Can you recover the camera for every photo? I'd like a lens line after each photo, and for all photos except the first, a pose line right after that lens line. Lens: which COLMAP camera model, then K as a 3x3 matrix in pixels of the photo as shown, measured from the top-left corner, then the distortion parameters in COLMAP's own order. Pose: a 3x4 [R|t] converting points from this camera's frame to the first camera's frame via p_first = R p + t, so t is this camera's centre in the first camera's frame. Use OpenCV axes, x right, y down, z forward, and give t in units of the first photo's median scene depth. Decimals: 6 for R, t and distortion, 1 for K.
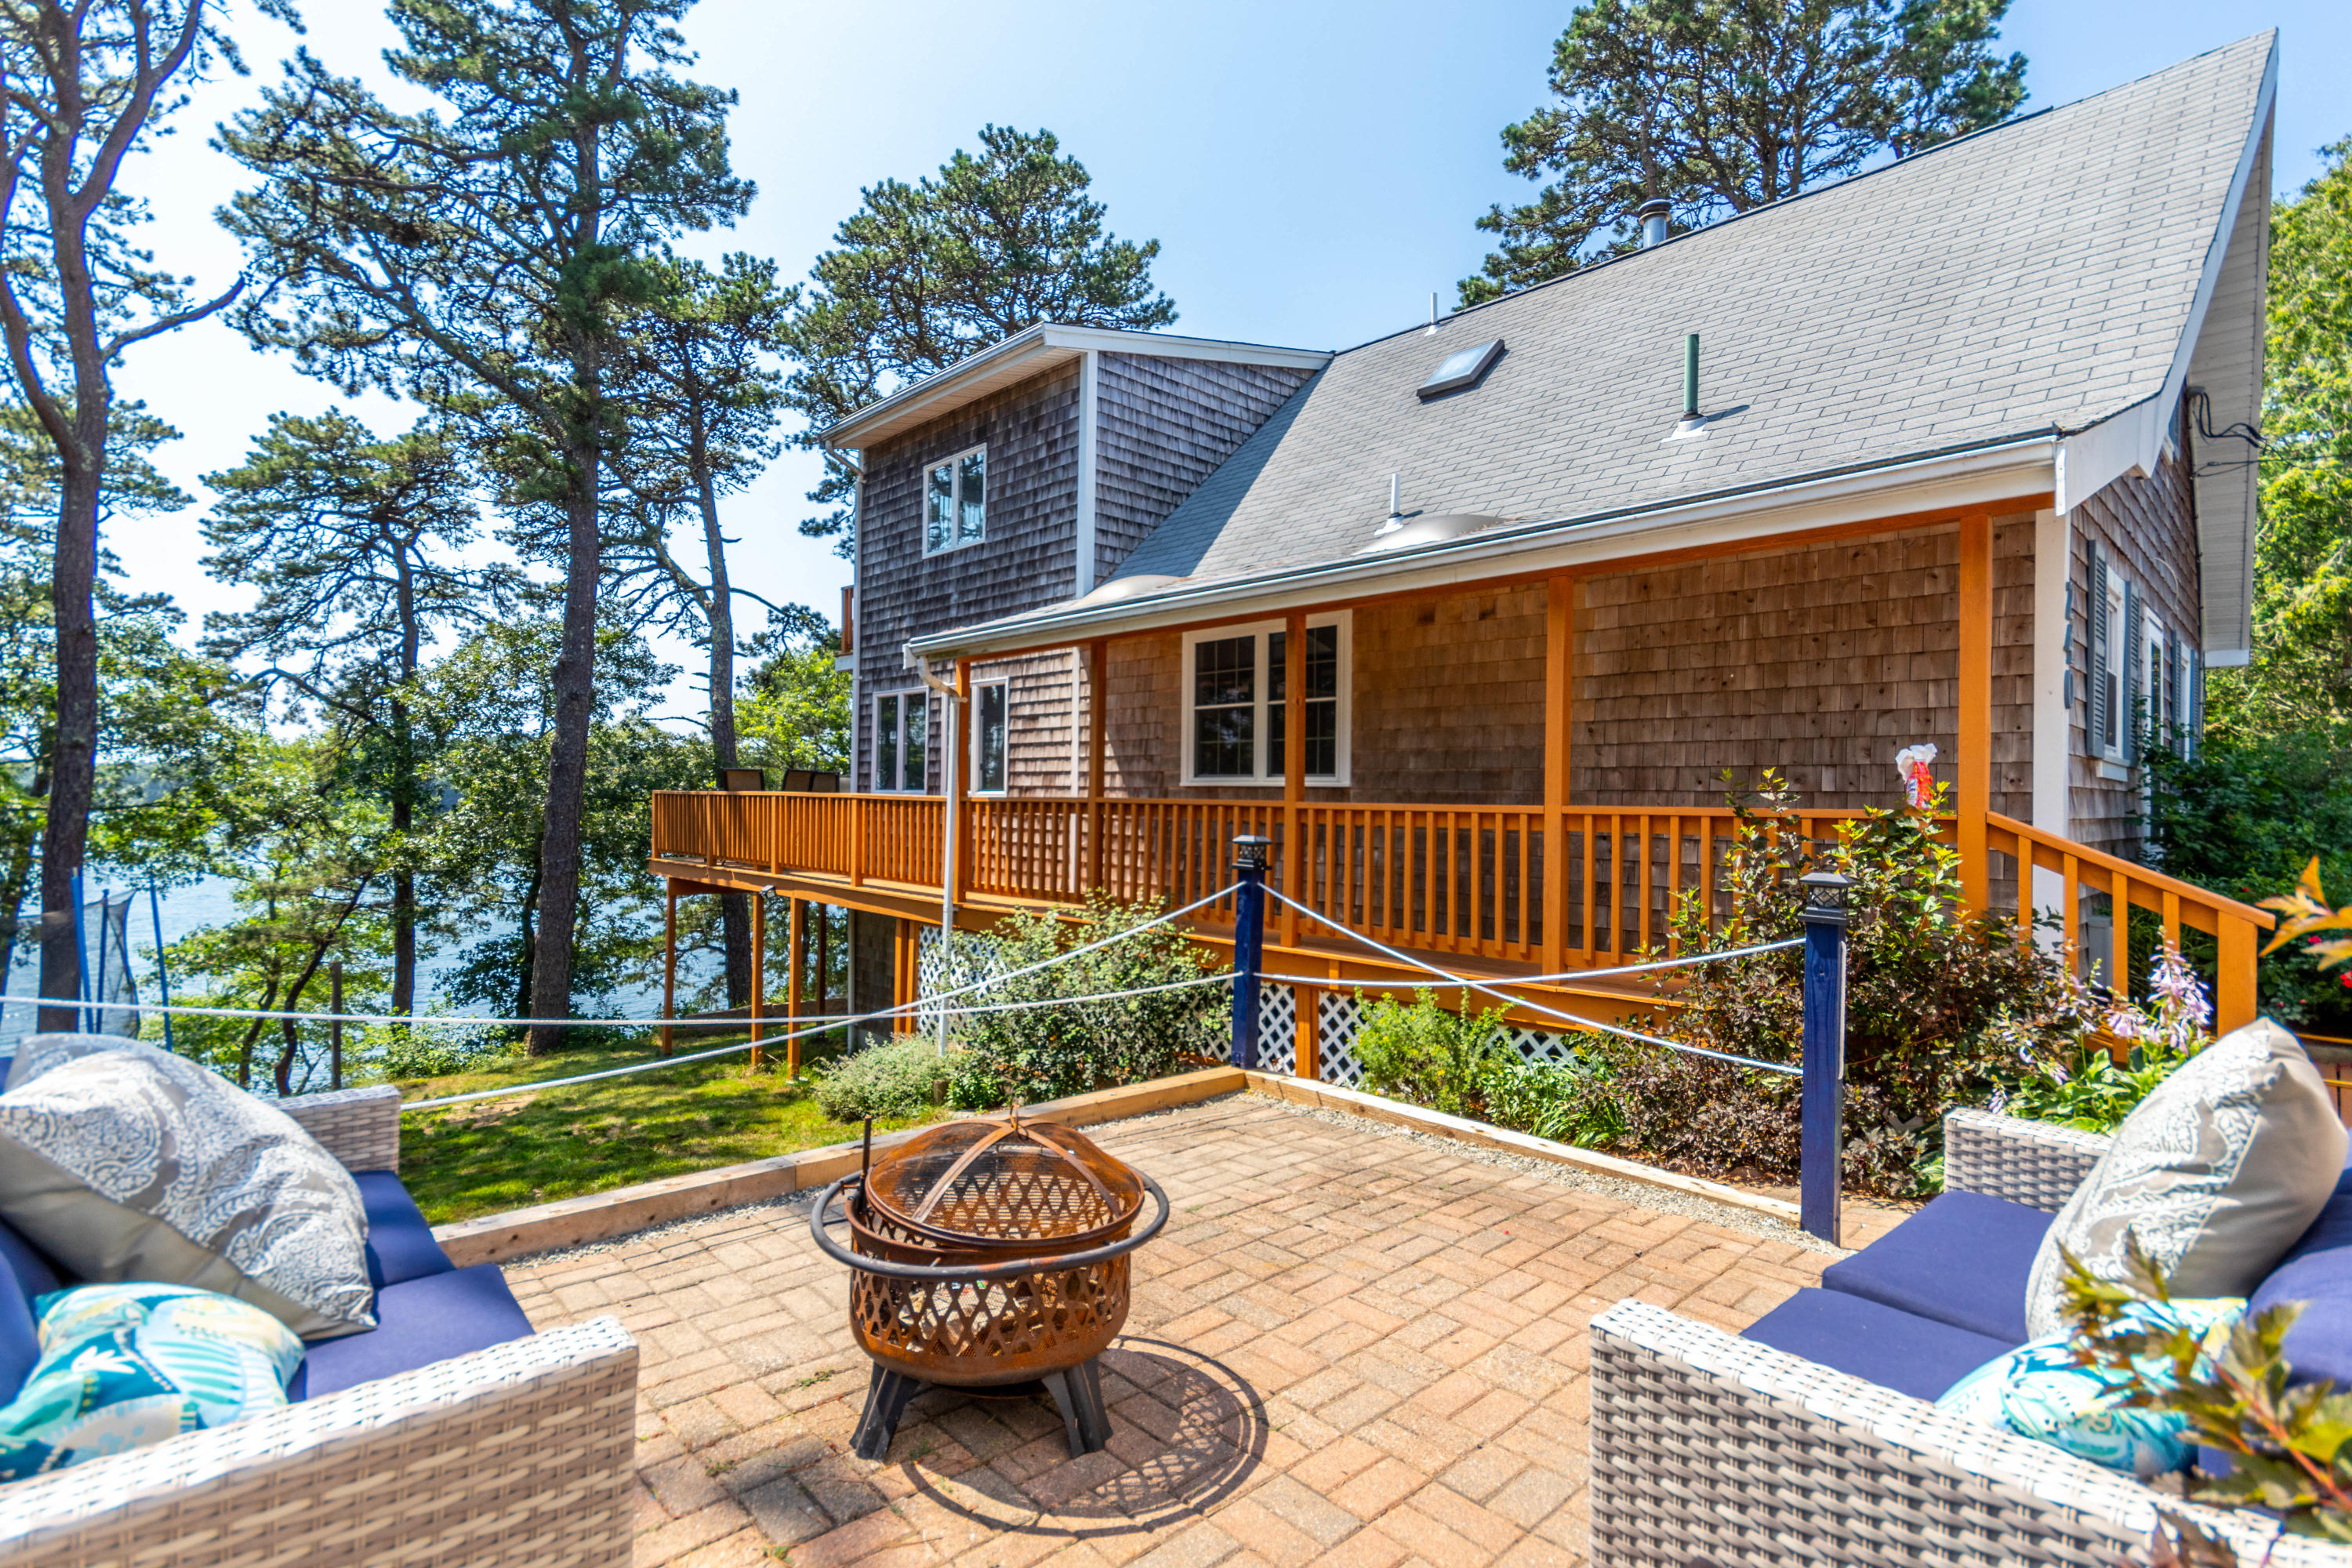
lens RADIAL K [[1127.4, 0, 1183.2], [0, 1127.4, 787.4], [0, 0, 1]] dist [-0.000159, 0.007201]
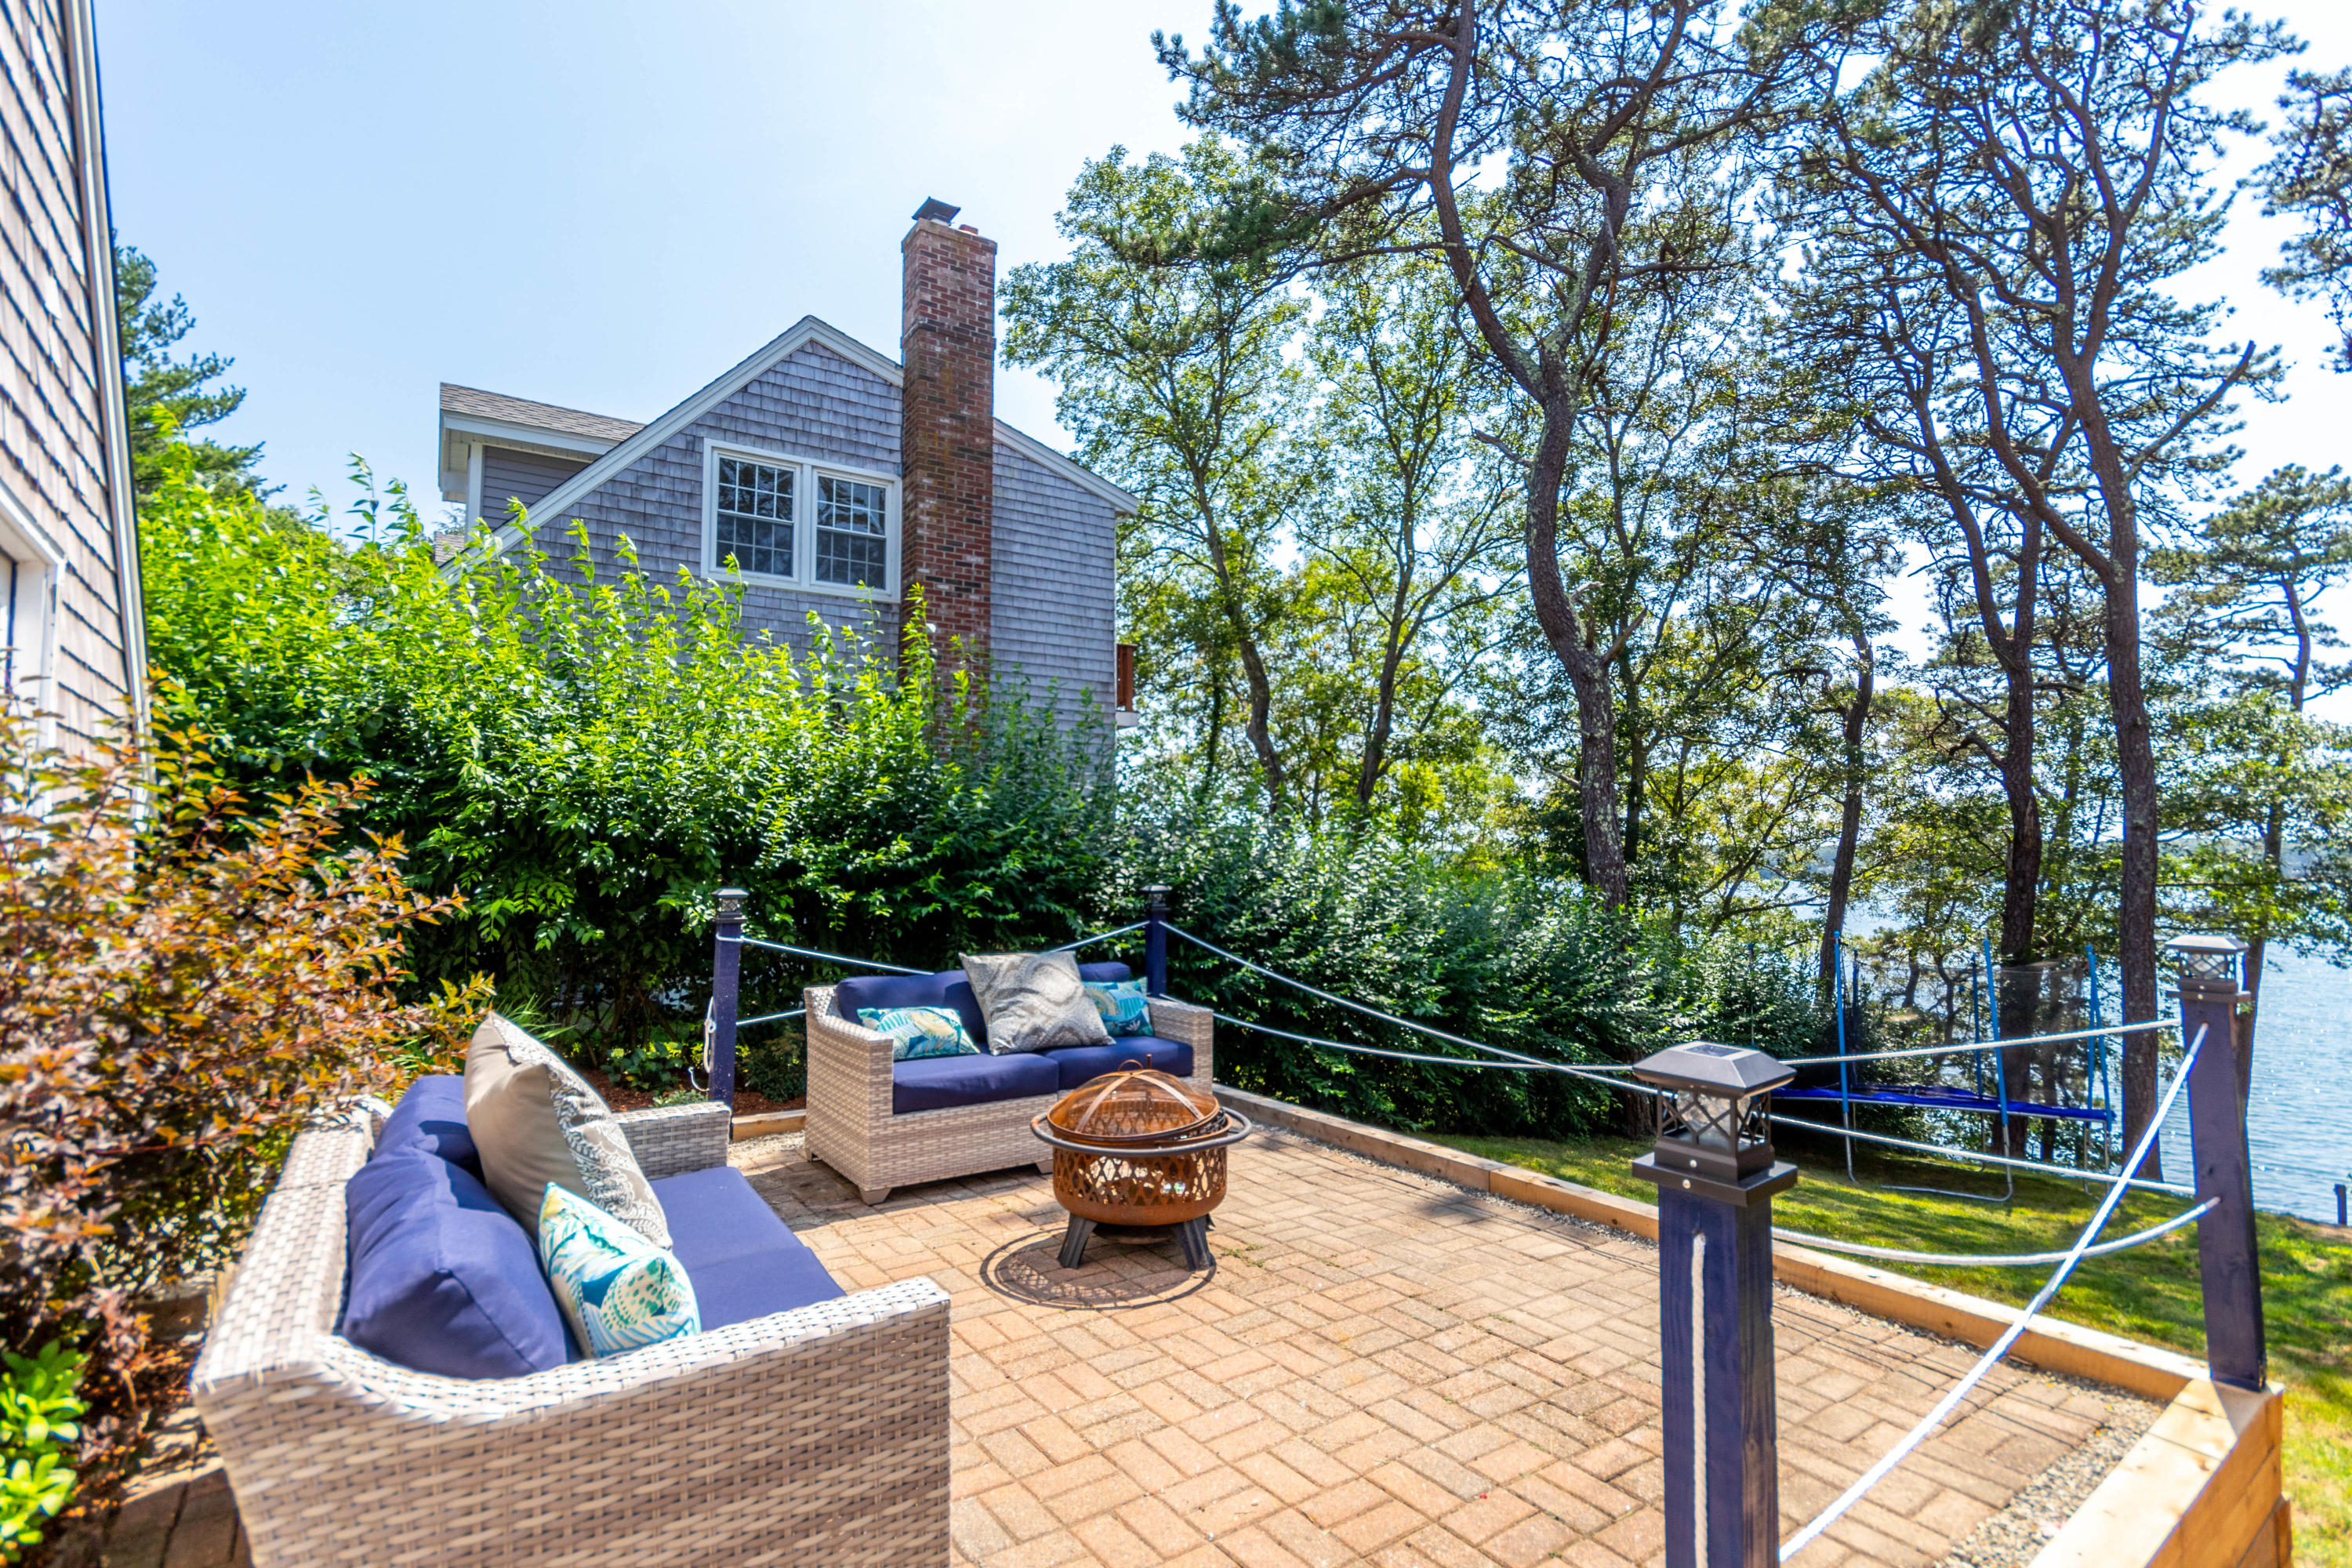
lens RADIAL K [[1127.4, 0, 1183.2], [0, 1127.4, 787.4], [0, 0, 1]] dist [-0.000159, 0.007201]
pose [[-0.132508, -0.073933, -0.988421, 0.974645], [0.006874, 0.997122, -0.075505, 0.009773], [0.991158, -0.016800, -0.131619, 0.864354]]
